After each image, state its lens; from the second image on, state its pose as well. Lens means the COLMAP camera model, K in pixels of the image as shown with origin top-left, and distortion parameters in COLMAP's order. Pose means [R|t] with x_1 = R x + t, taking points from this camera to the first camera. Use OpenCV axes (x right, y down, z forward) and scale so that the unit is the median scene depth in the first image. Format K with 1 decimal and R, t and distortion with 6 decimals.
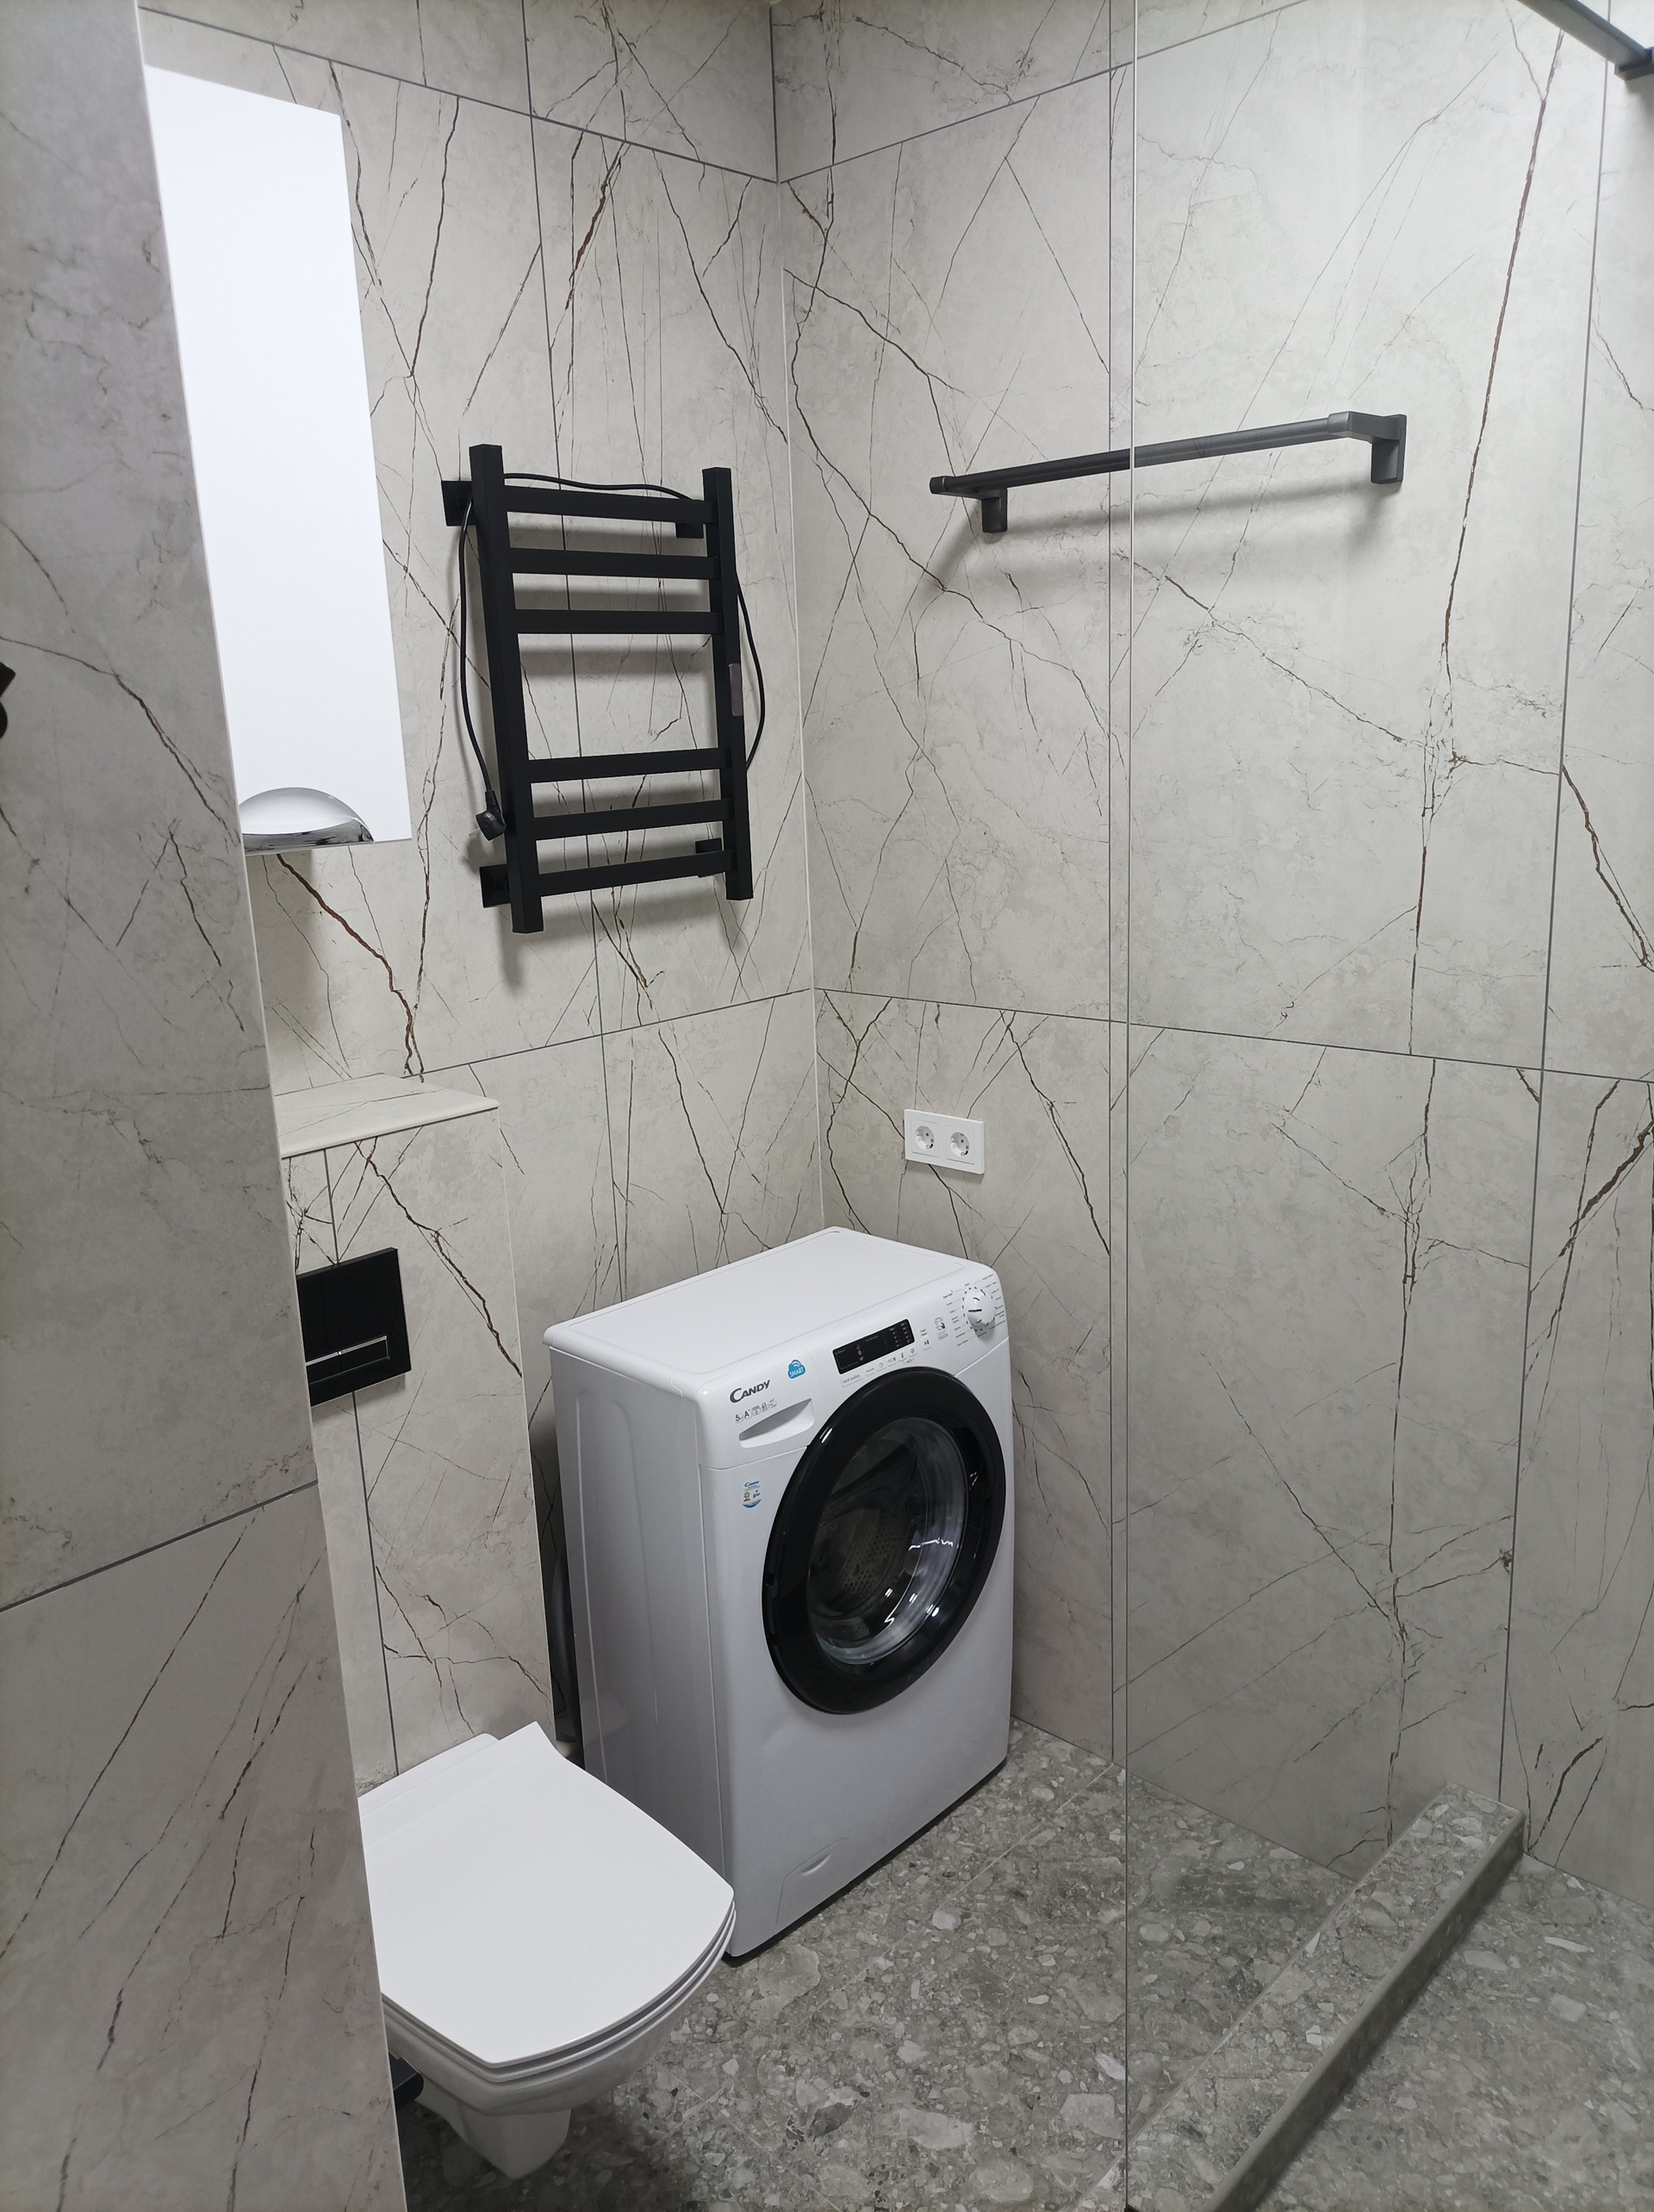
lens RADIAL K [[1624.0, 0, 827.0], [0, 1624.0, 1106.0], [0, 0, 1]] dist [0.003581, -0.000939]
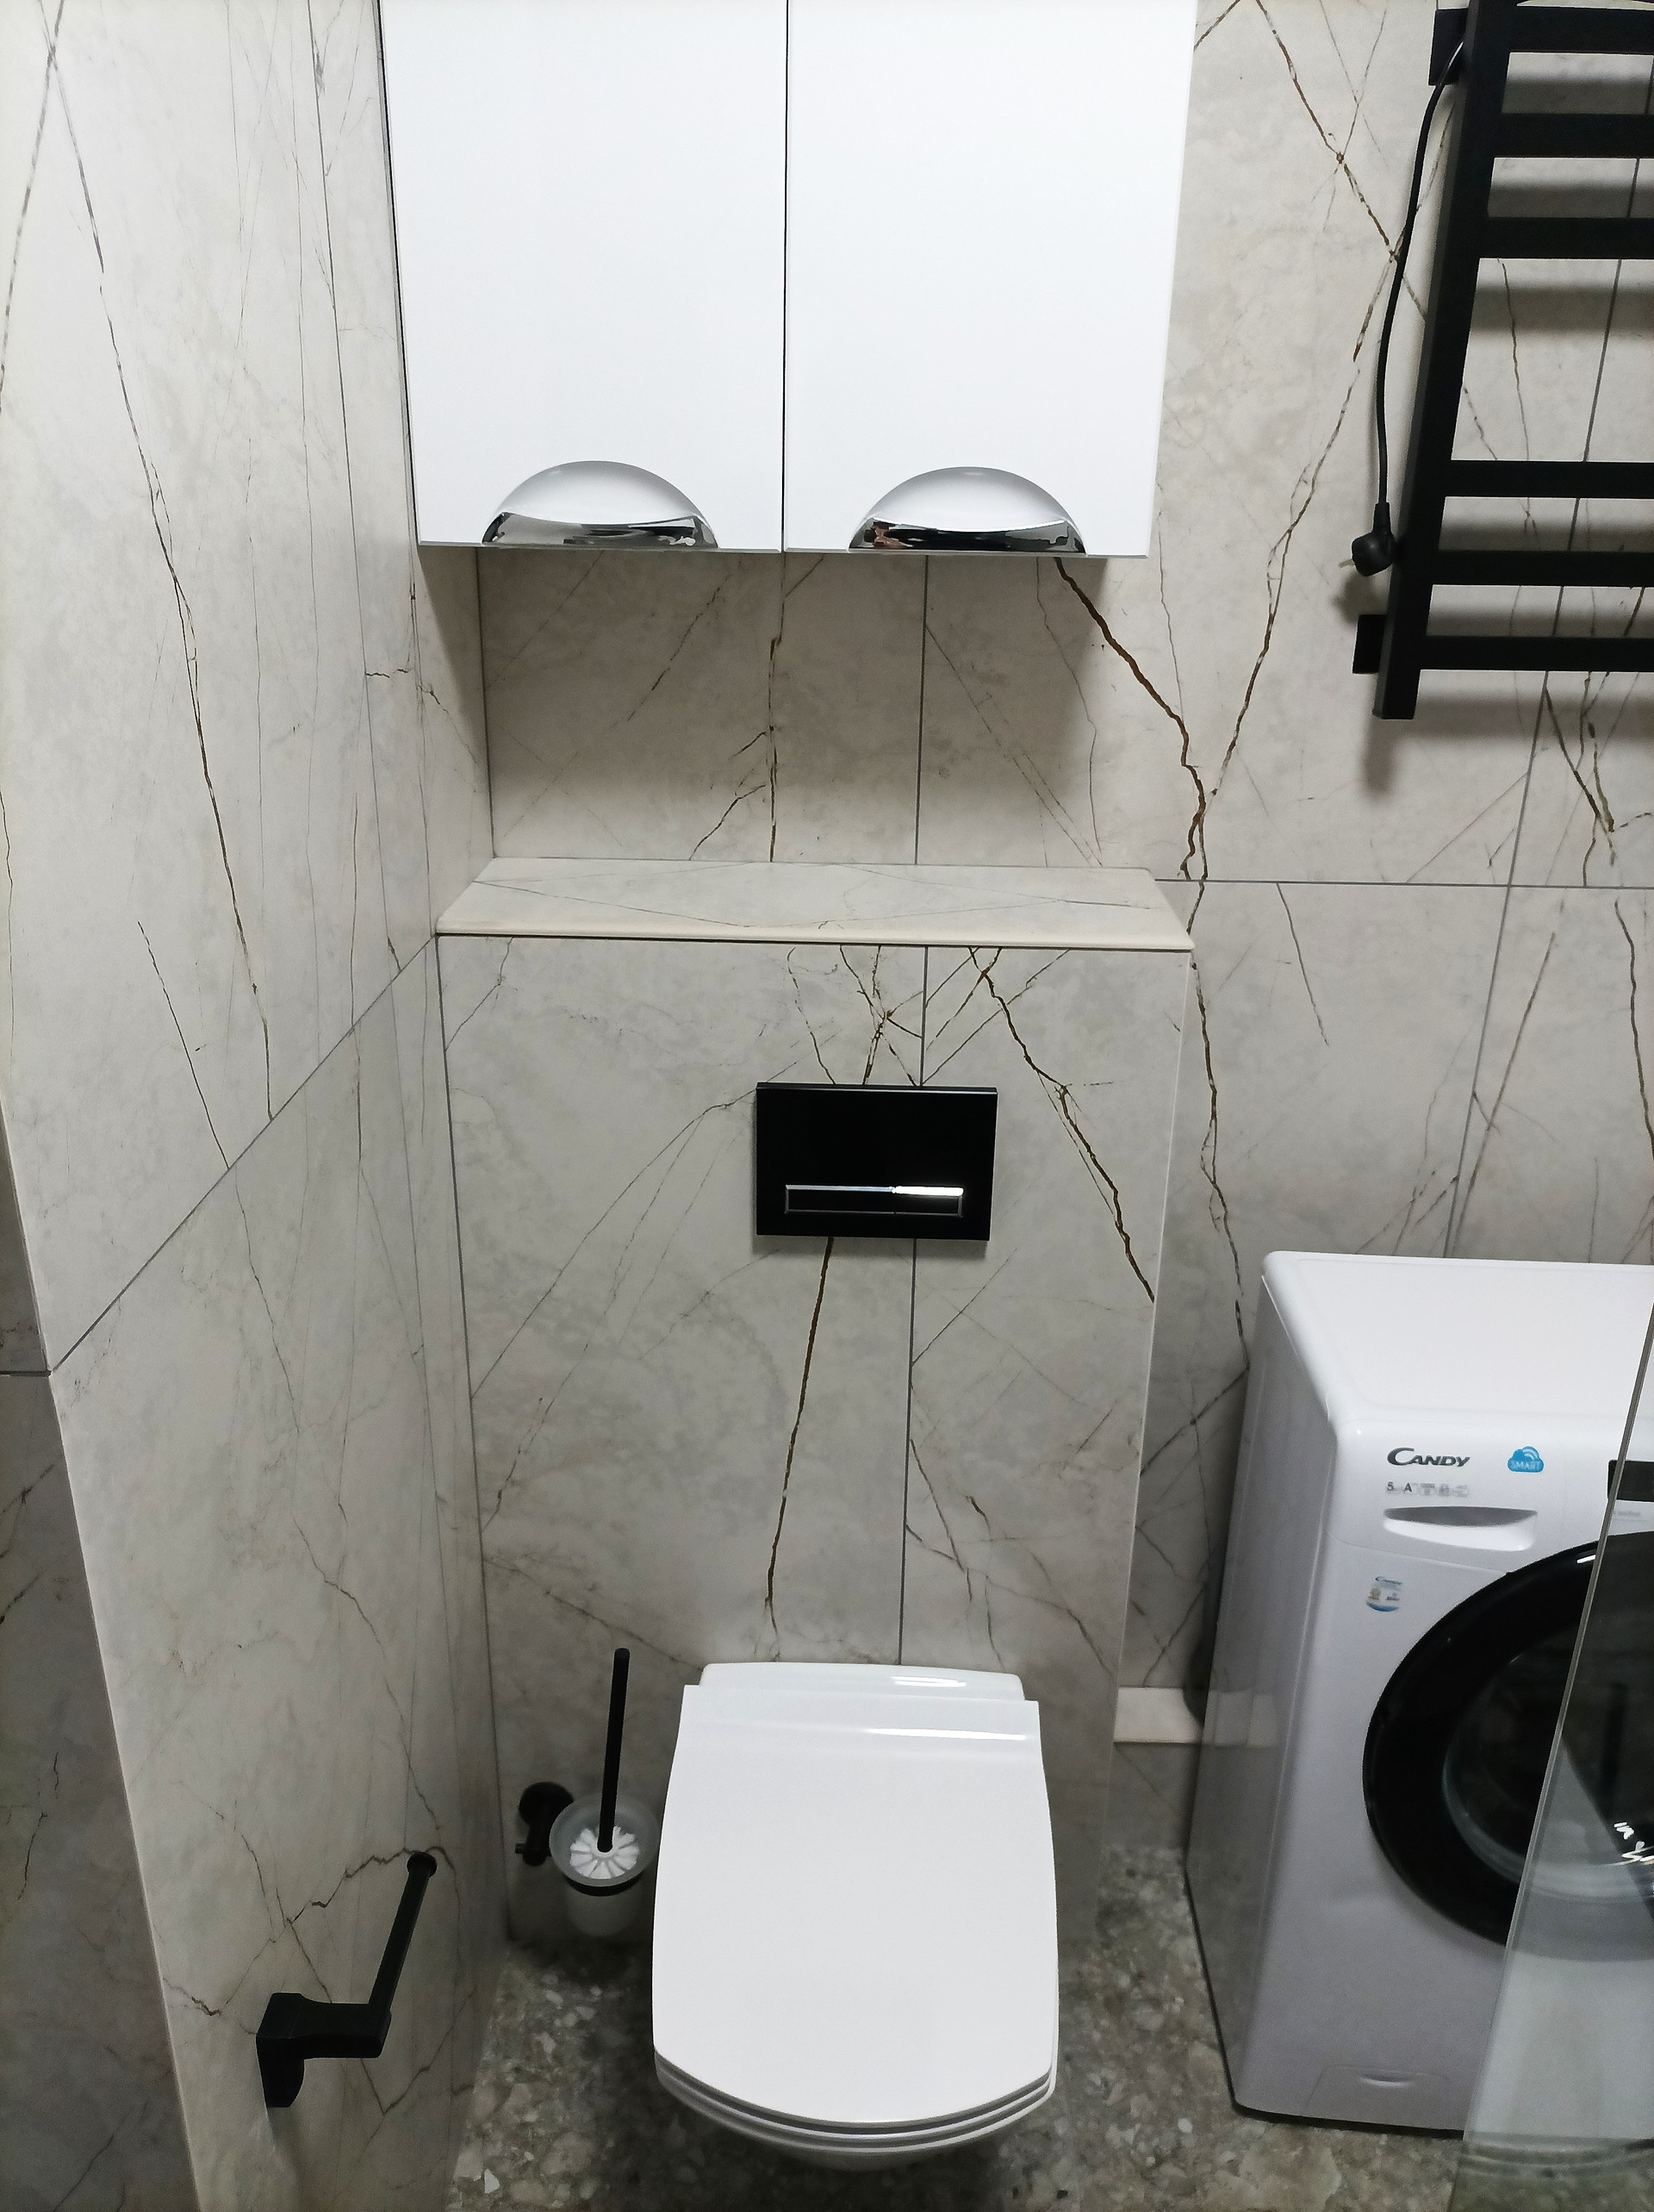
lens RADIAL K [[1645.8, 0, 827.0], [0, 1645.8, 1106.0], [0, 0, 1]] dist [0.008851, -0.011892]
pose [[0.663318, 0.326436, -0.673386, 0.218158], [-0.214890, 0.945033, 0.246445, -0.084096], [0.716821, -0.018768, 0.697005, 0.385977]]
